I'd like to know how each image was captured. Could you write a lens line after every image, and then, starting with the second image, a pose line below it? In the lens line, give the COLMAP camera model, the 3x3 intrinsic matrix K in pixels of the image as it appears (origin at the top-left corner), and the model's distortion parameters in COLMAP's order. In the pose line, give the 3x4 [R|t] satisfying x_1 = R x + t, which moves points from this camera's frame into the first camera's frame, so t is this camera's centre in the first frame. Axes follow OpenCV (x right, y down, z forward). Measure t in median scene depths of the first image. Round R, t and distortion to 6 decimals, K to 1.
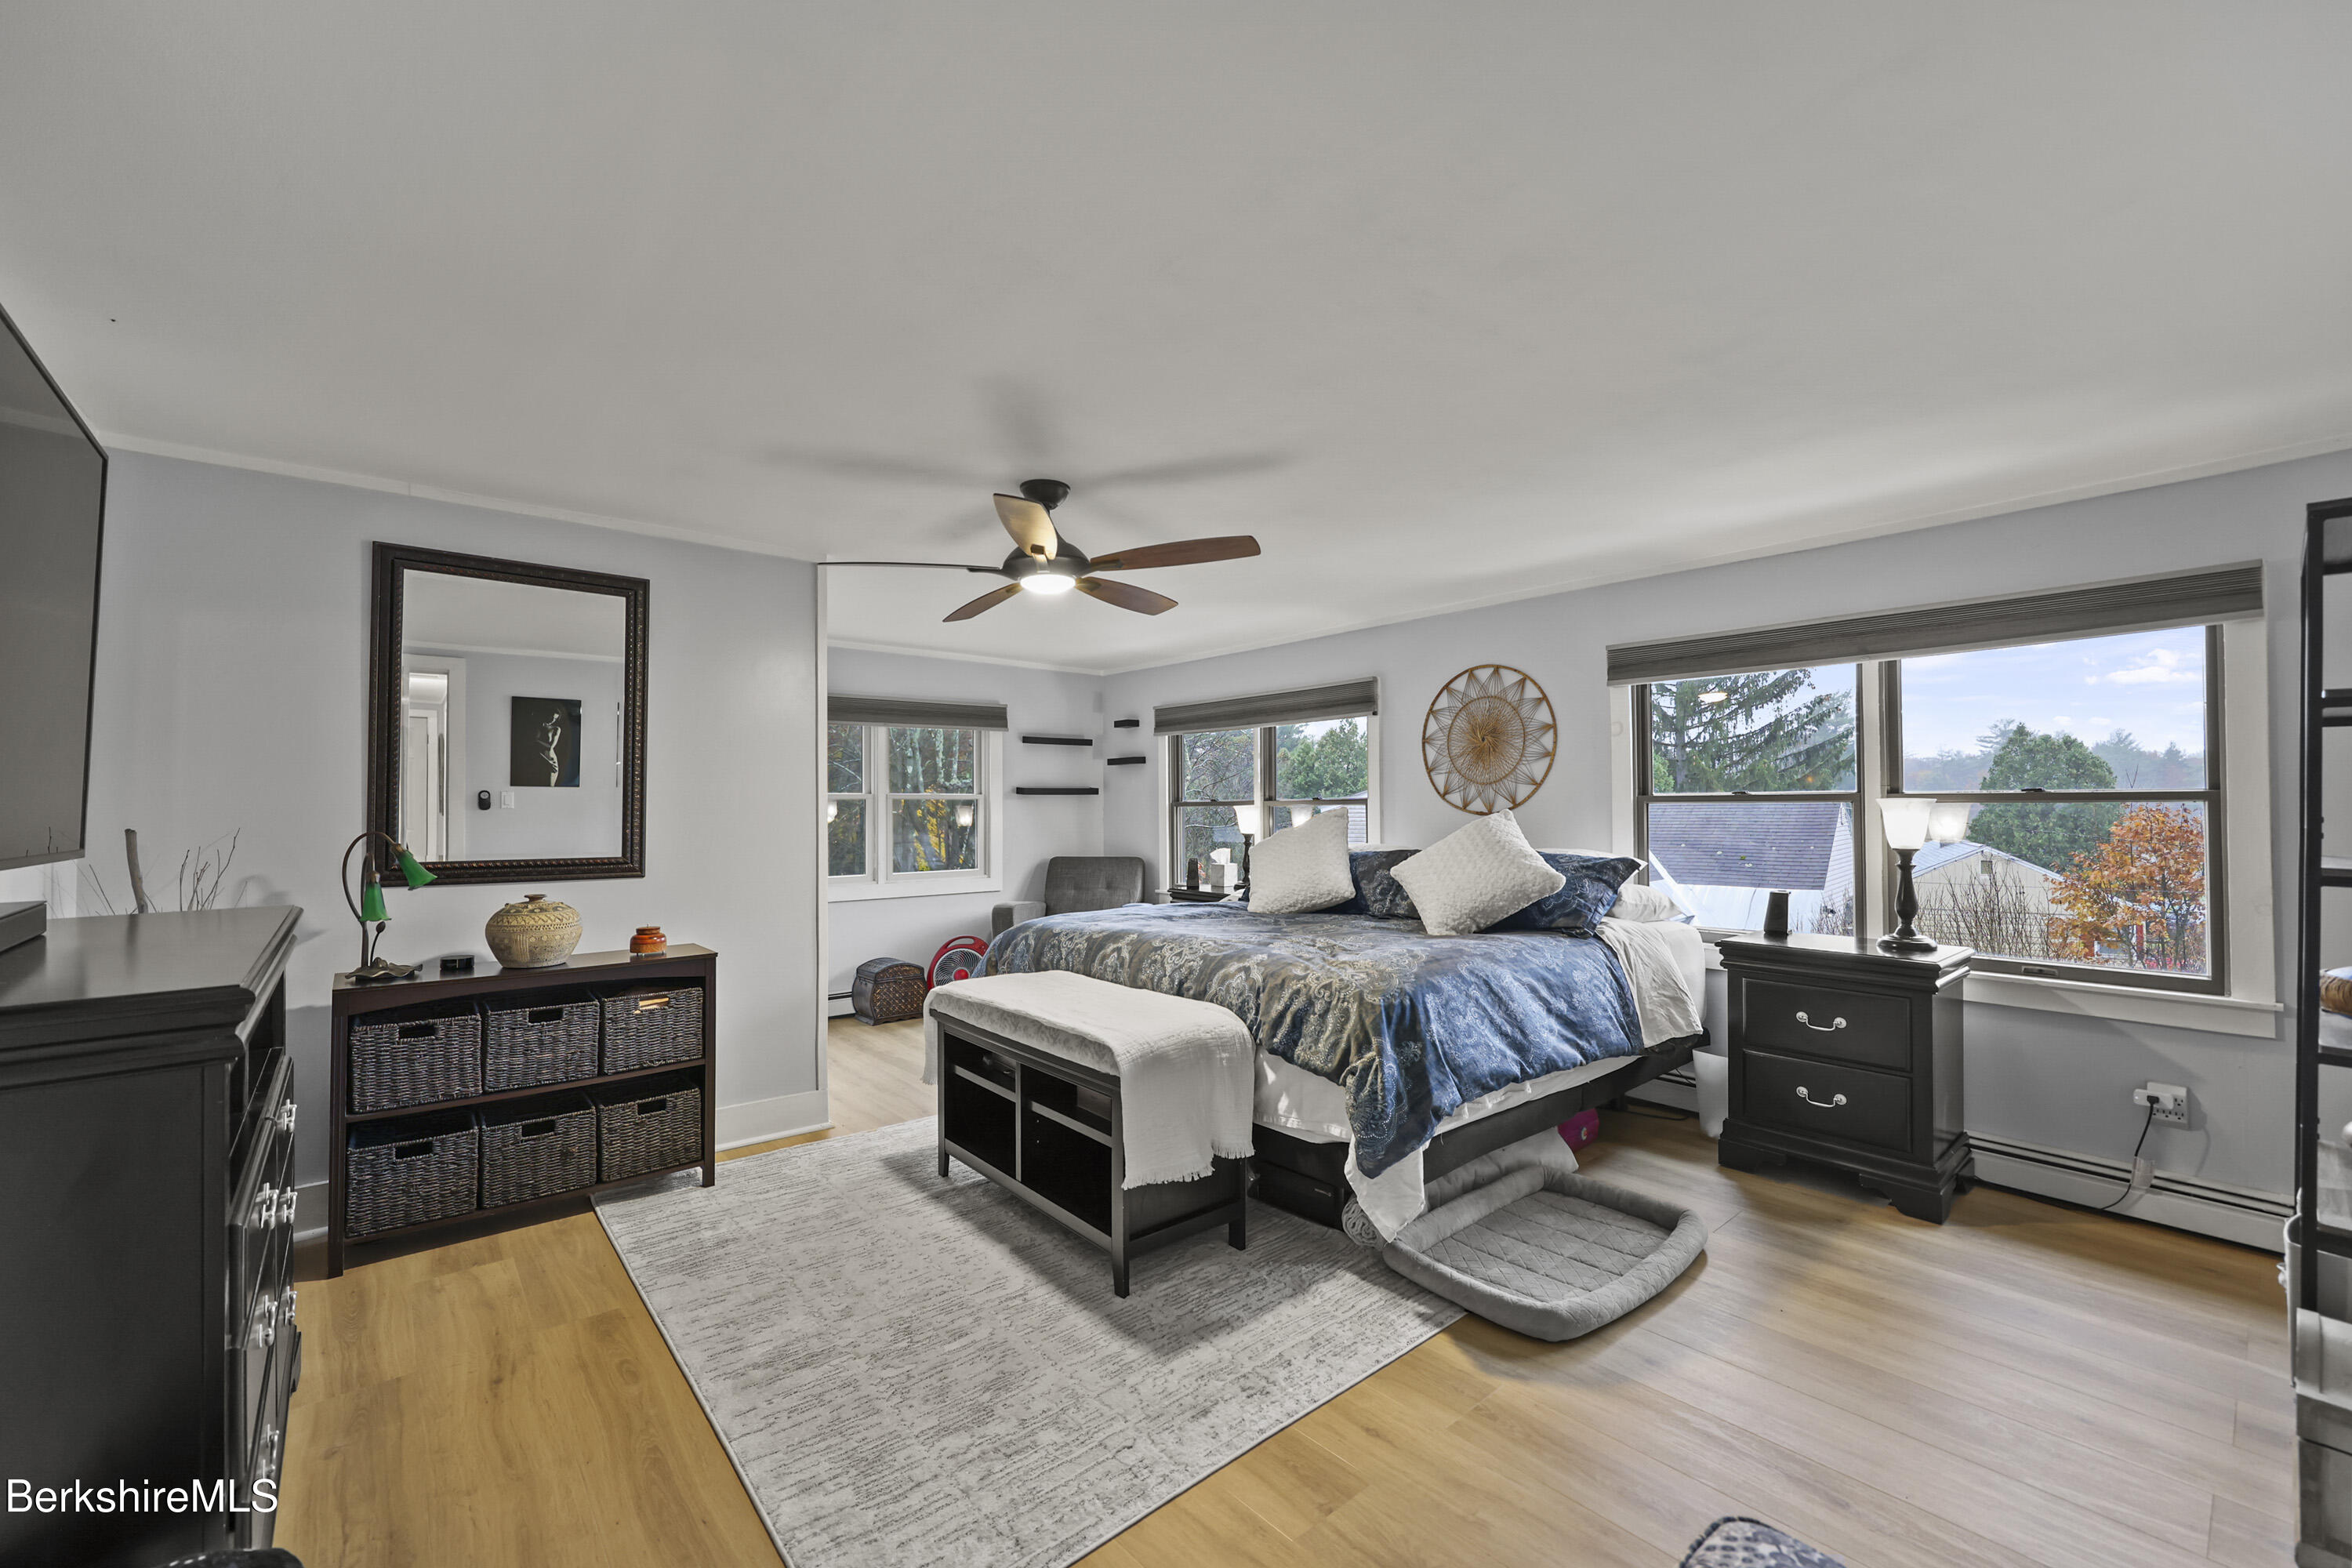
lens RADIAL K [[951.0, 0, 1167.0], [0, 951.0, 799.0], [0, 0, 1]] dist [-0.002748, 0.000450]
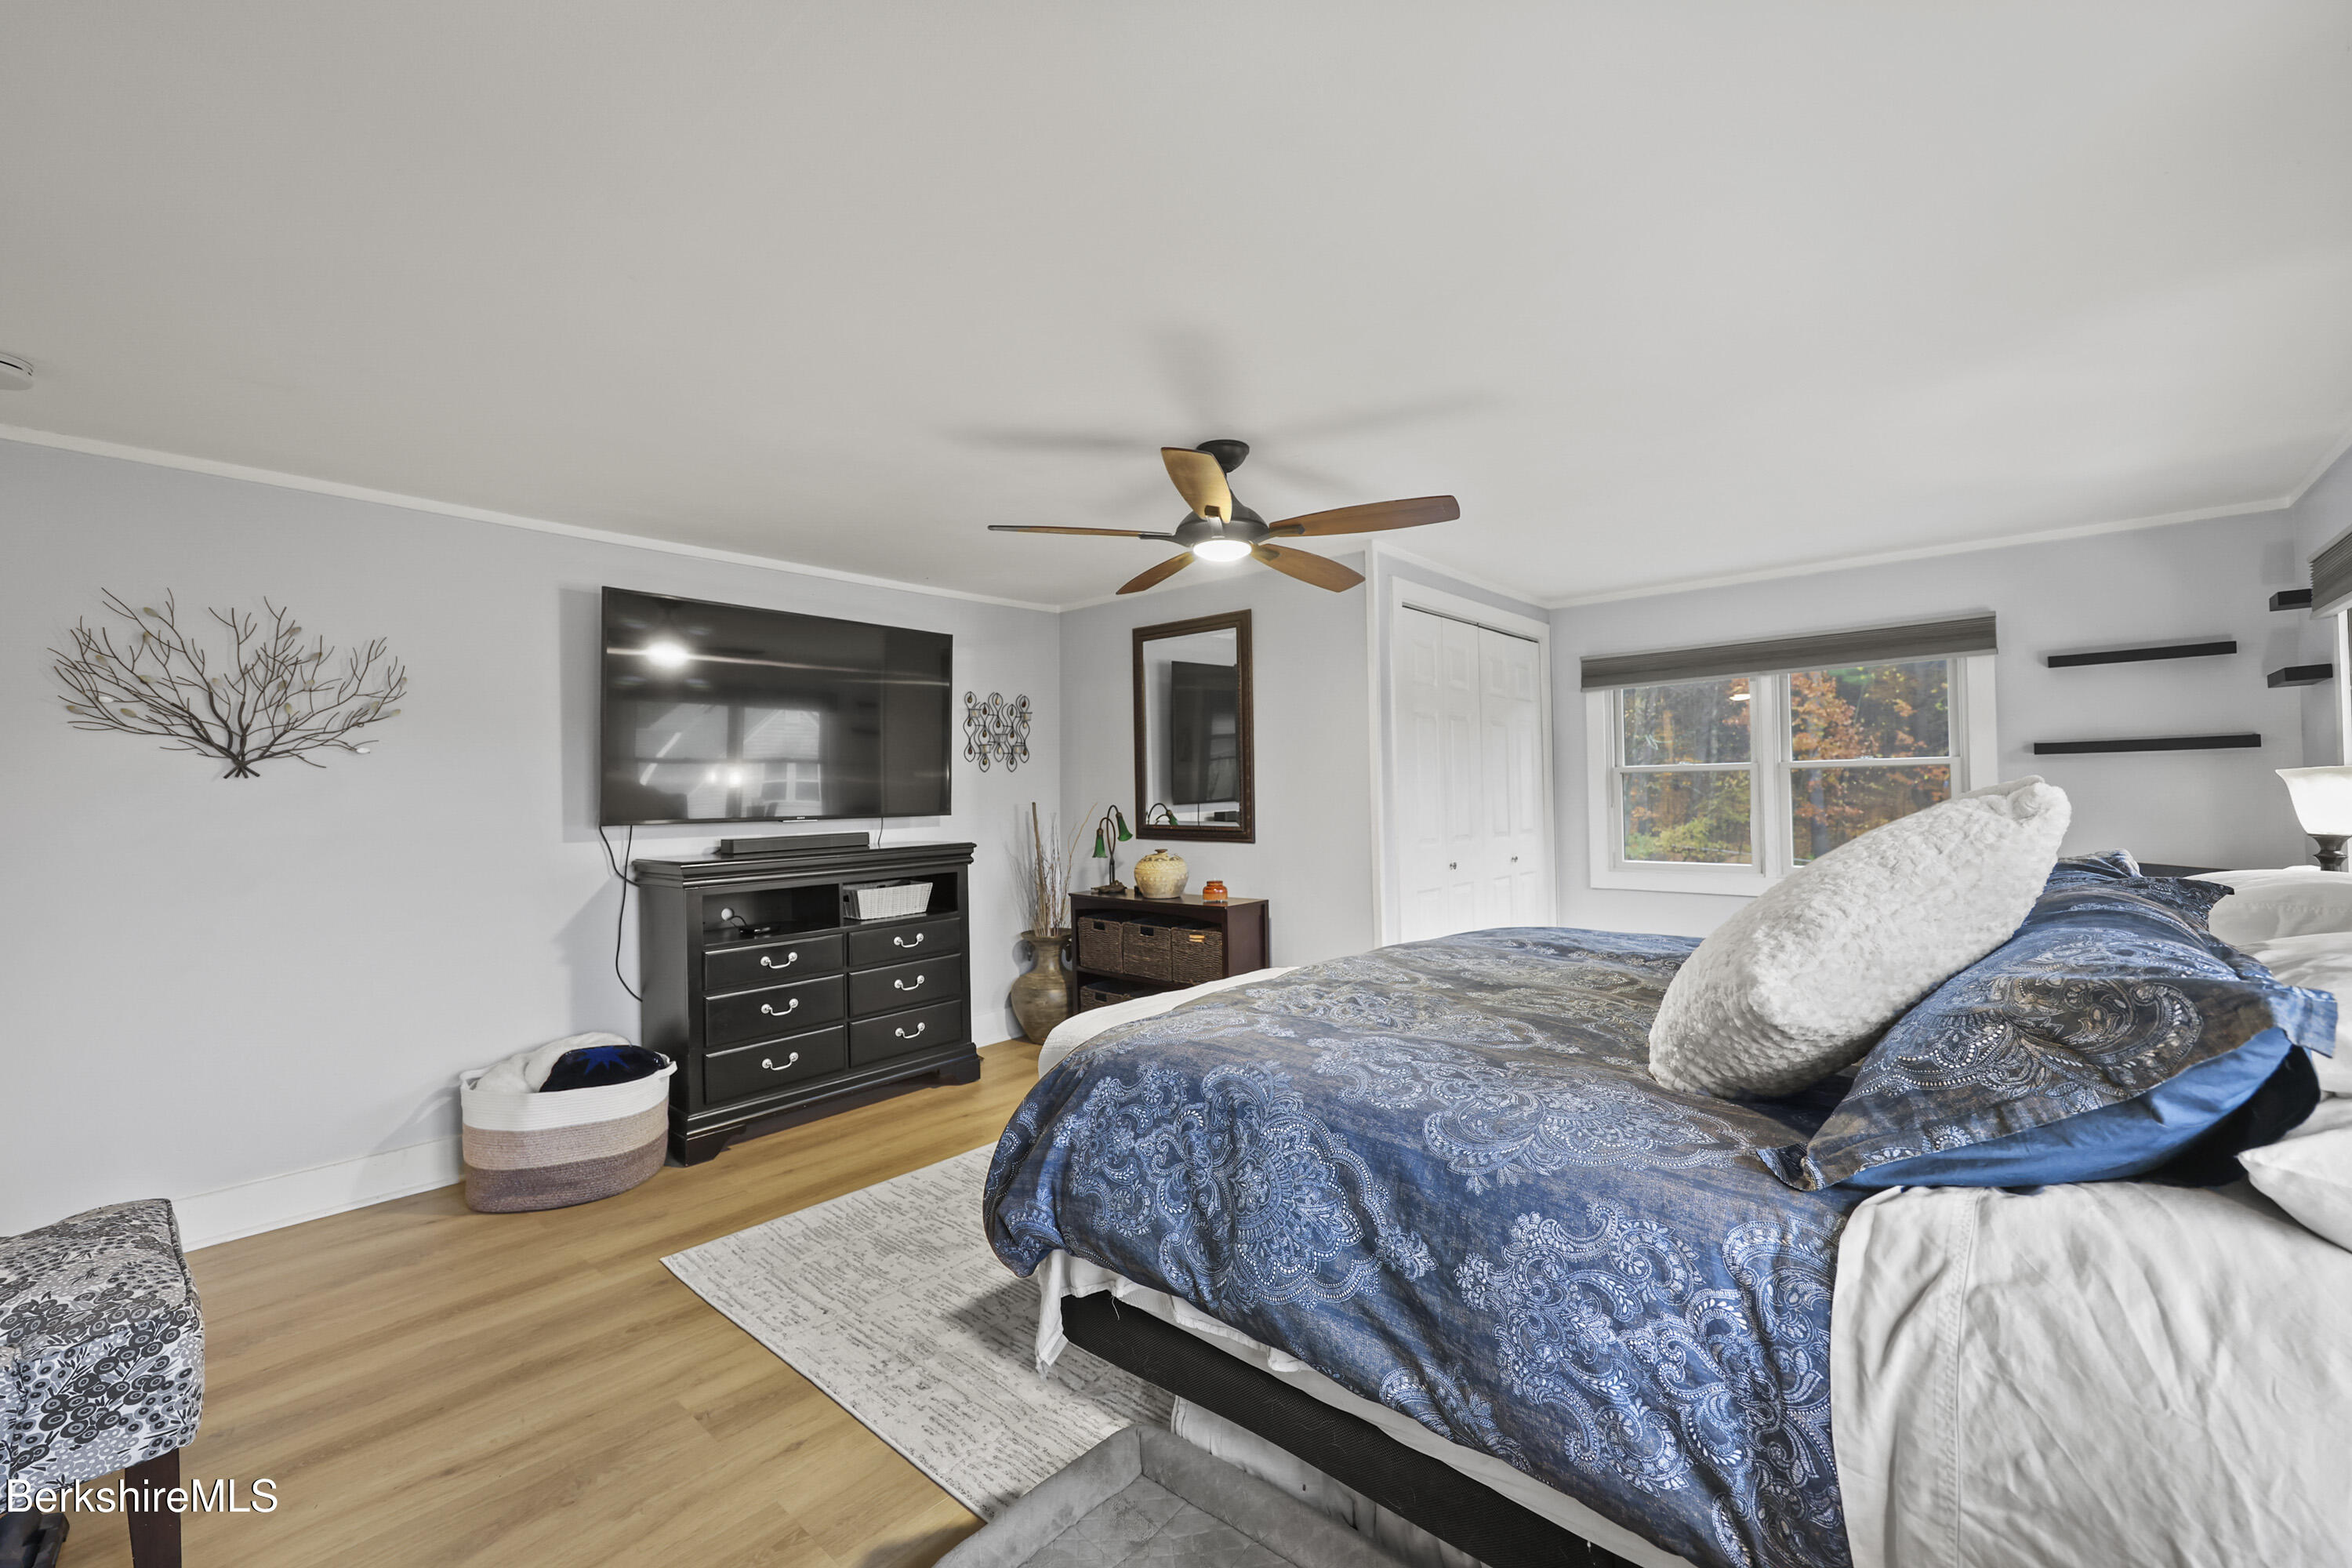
lens RADIAL K [[951.0, 0, 1168.6], [0, 951.0, 778.5], [0, 0, 1]] dist [-0.002748, 0.000450]
pose [[0.143674, -0.011991, -0.989552, 0.781547], [0.024817, 0.999656, -0.008510, 0.004833], [0.989314, -0.023335, 0.143922, 0.795895]]
